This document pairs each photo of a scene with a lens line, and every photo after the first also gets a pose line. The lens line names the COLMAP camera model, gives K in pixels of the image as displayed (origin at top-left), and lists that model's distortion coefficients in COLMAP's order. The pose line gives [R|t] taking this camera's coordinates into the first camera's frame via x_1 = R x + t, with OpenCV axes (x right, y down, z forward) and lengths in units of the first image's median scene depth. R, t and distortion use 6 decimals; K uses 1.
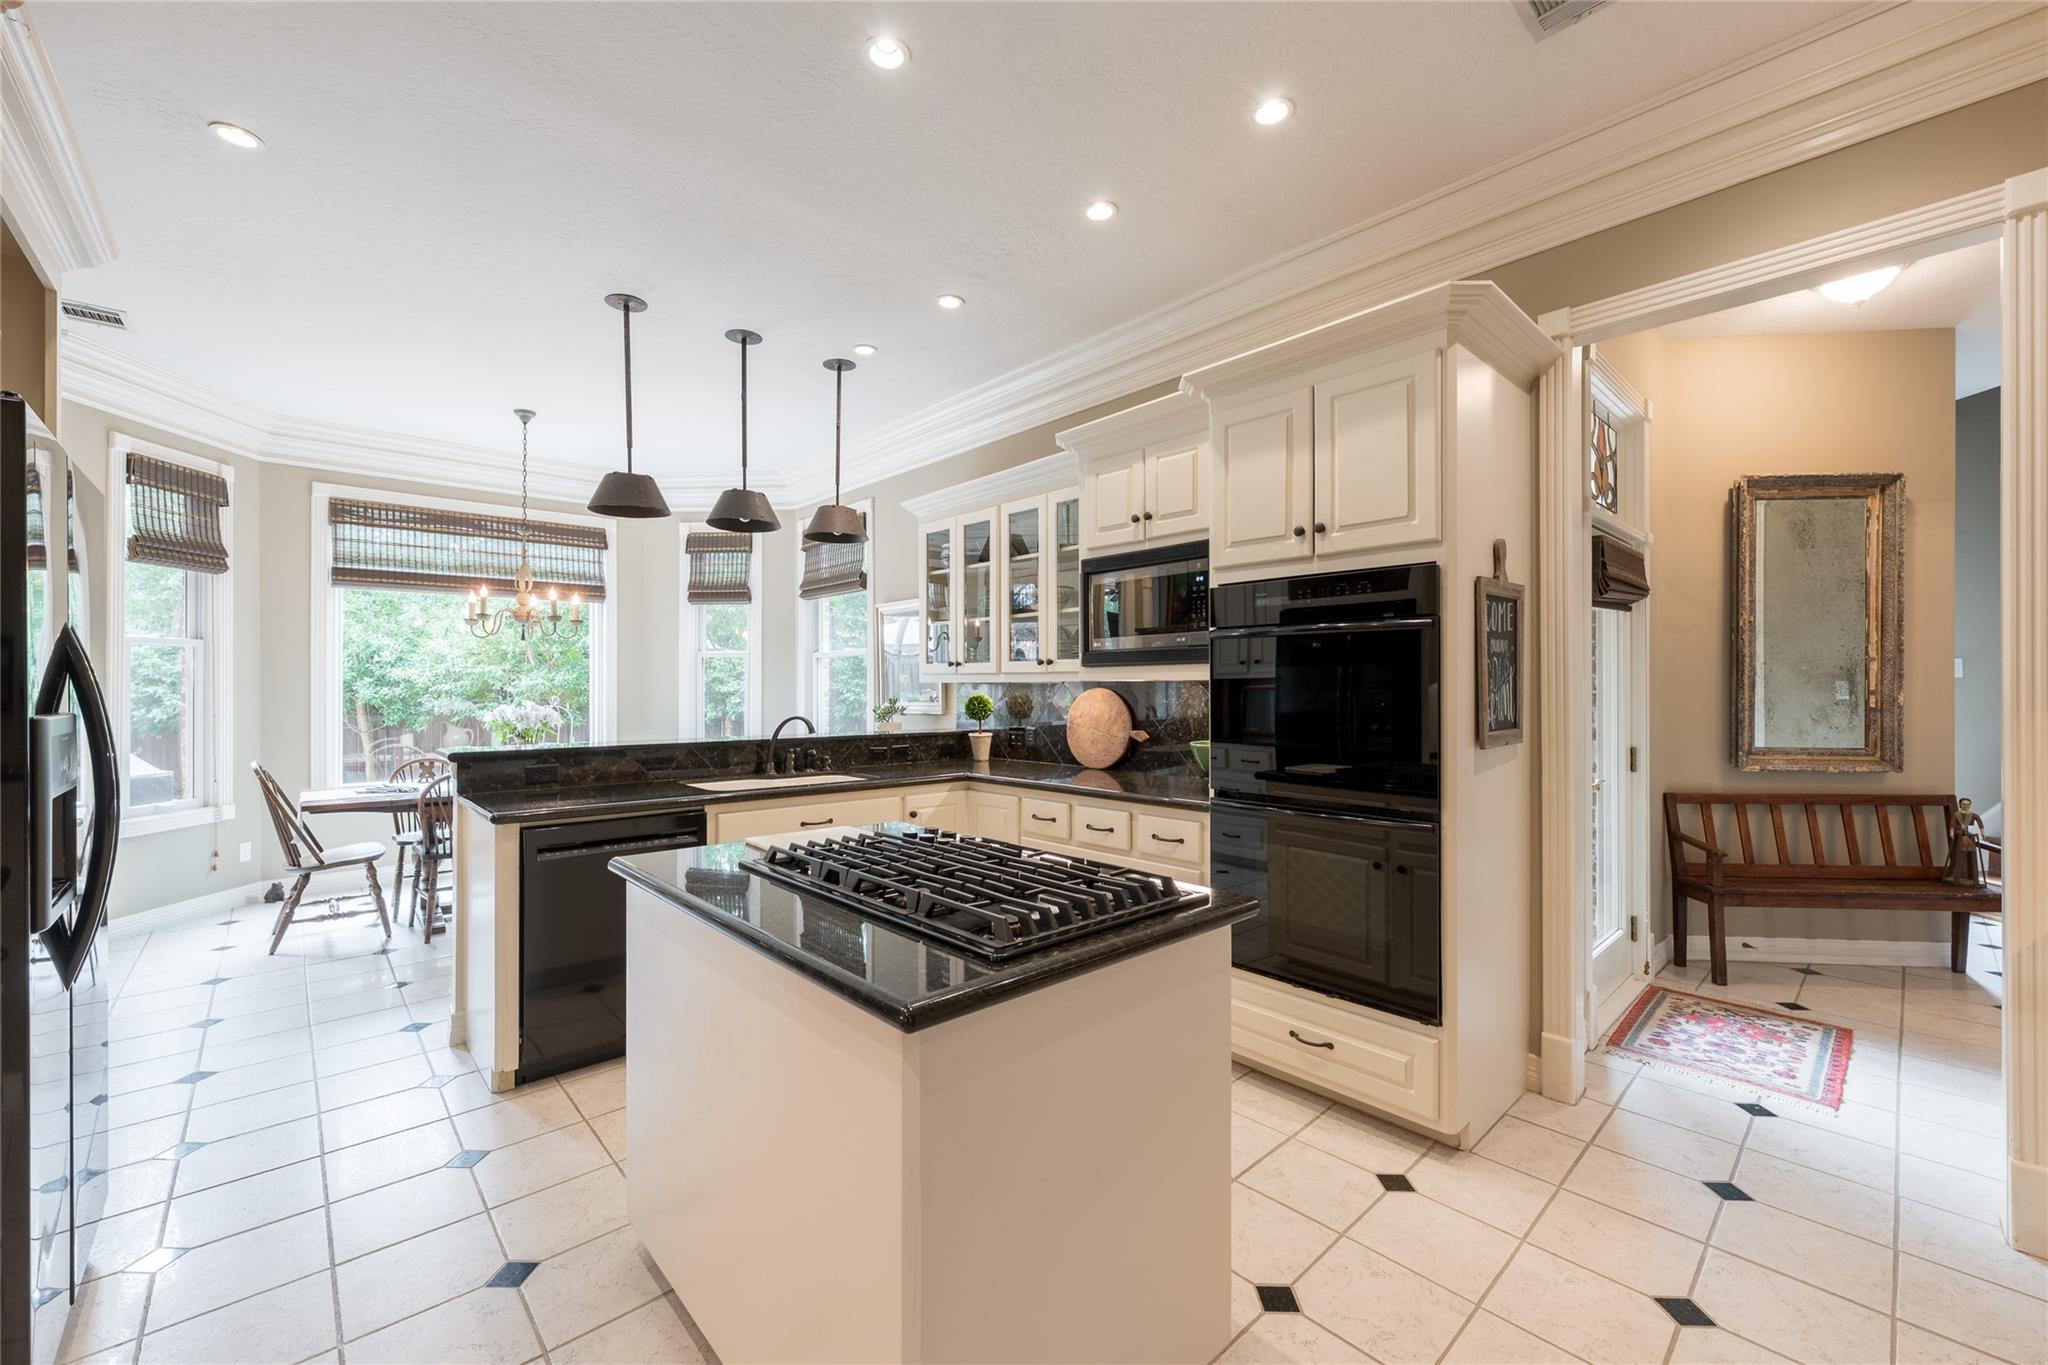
lens RADIAL K [[810.3, 0, 1044.0], [0, 810.3, 691.5], [0, 0, 1]] dist [0.001096, -0.000345]
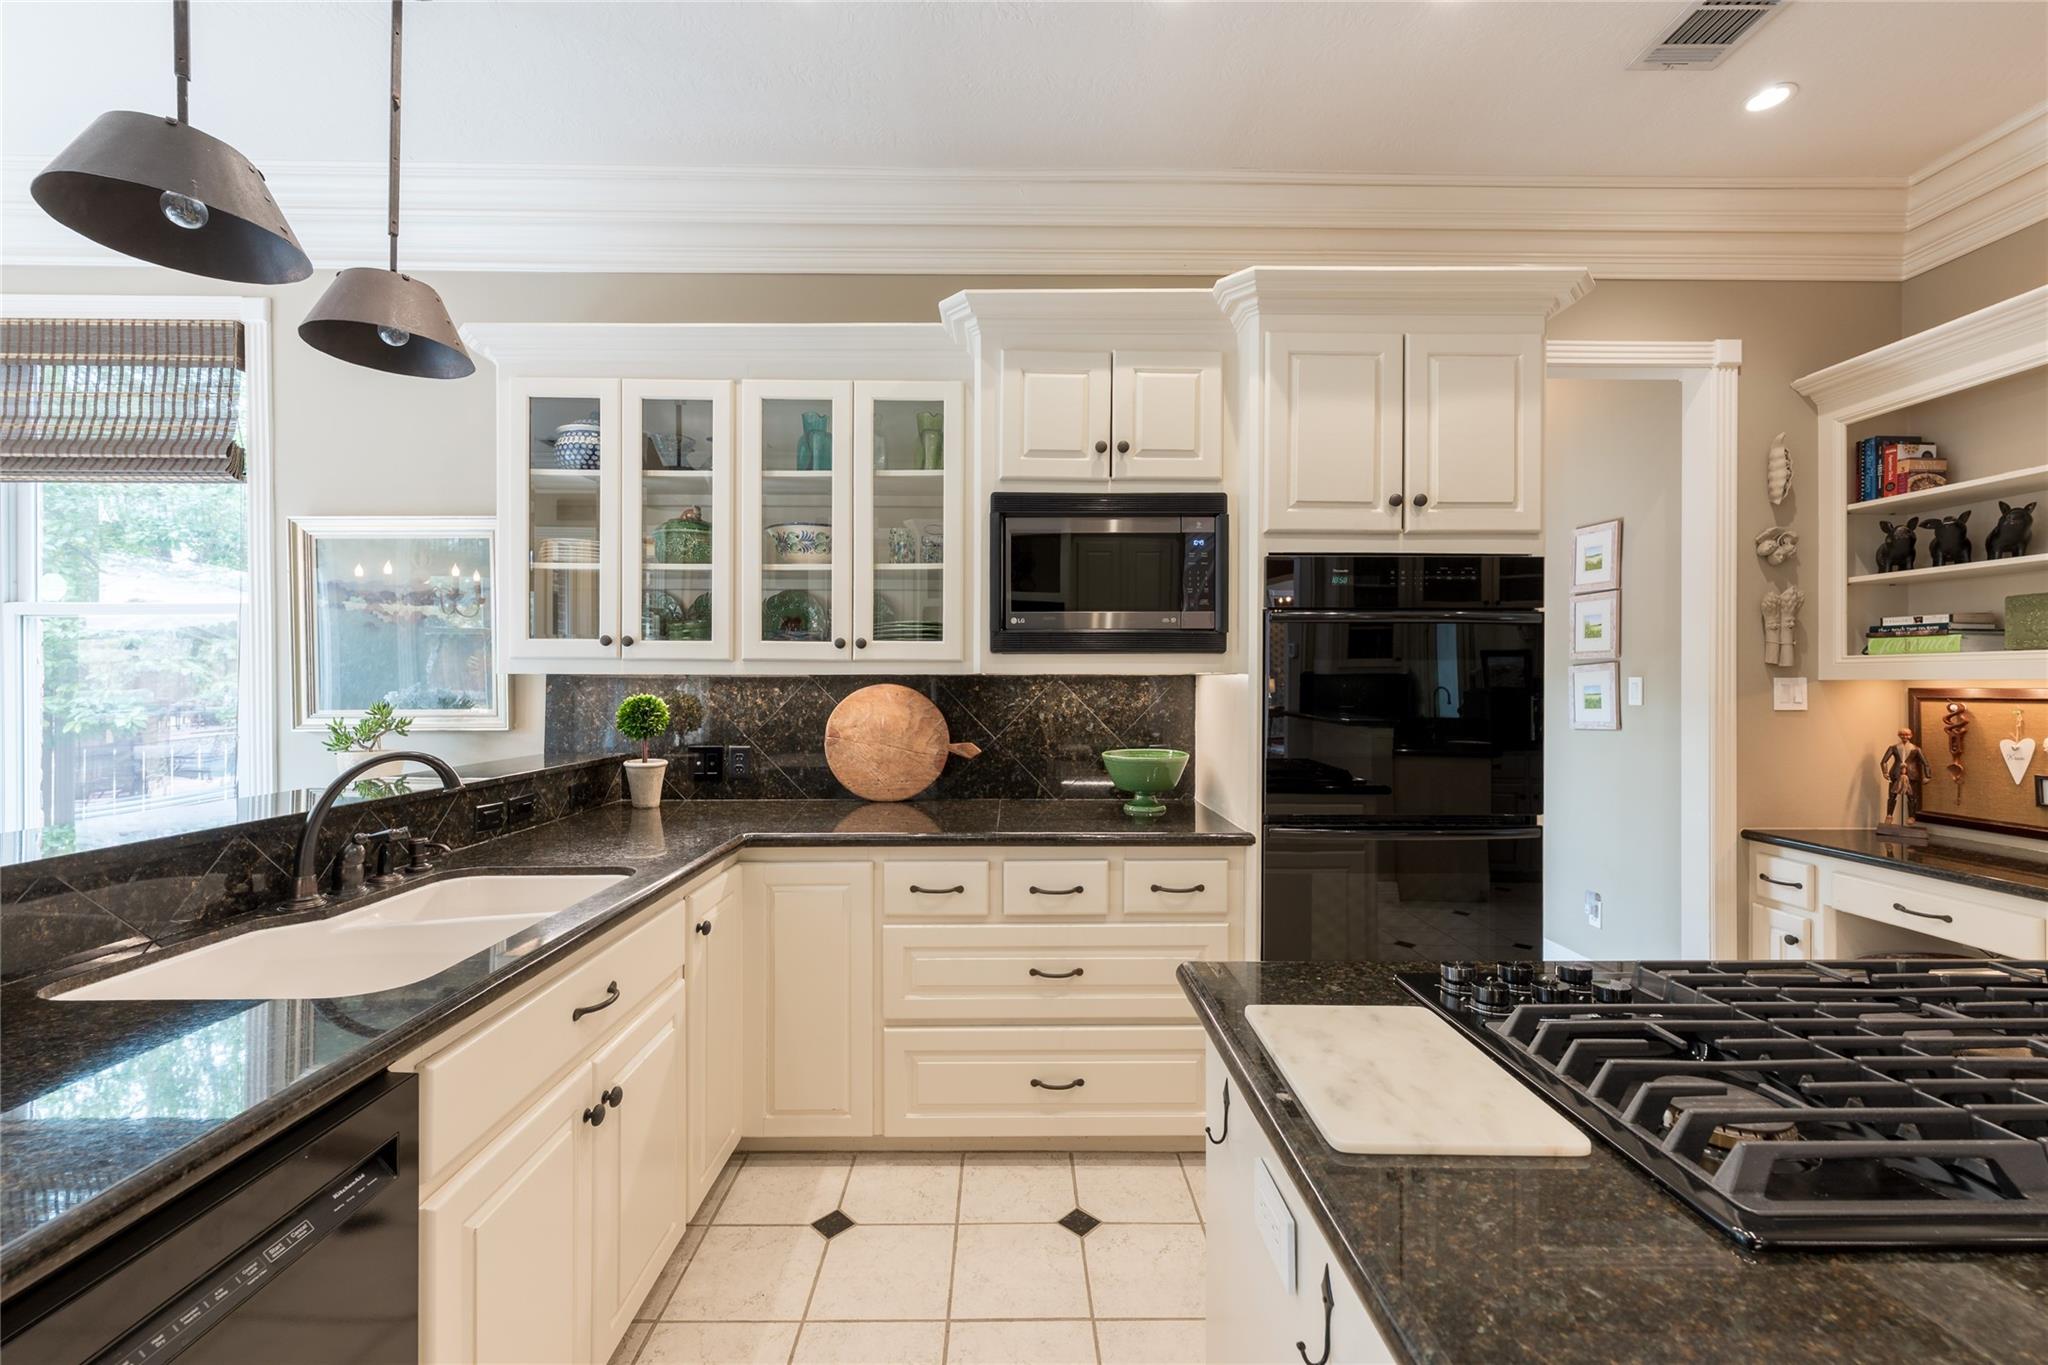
lens RADIAL K [[810.3, 0, 1020.9], [0, 810.3, 687.6], [0, 0, 1]] dist [0.001096, -0.000345]
pose [[0.679030, -0.001507, 0.734109, -0.378427], [0.001146, 0.999999, 0.000992, -0.002054], [-0.734110, 0.000168, 0.679031, 0.468494]]
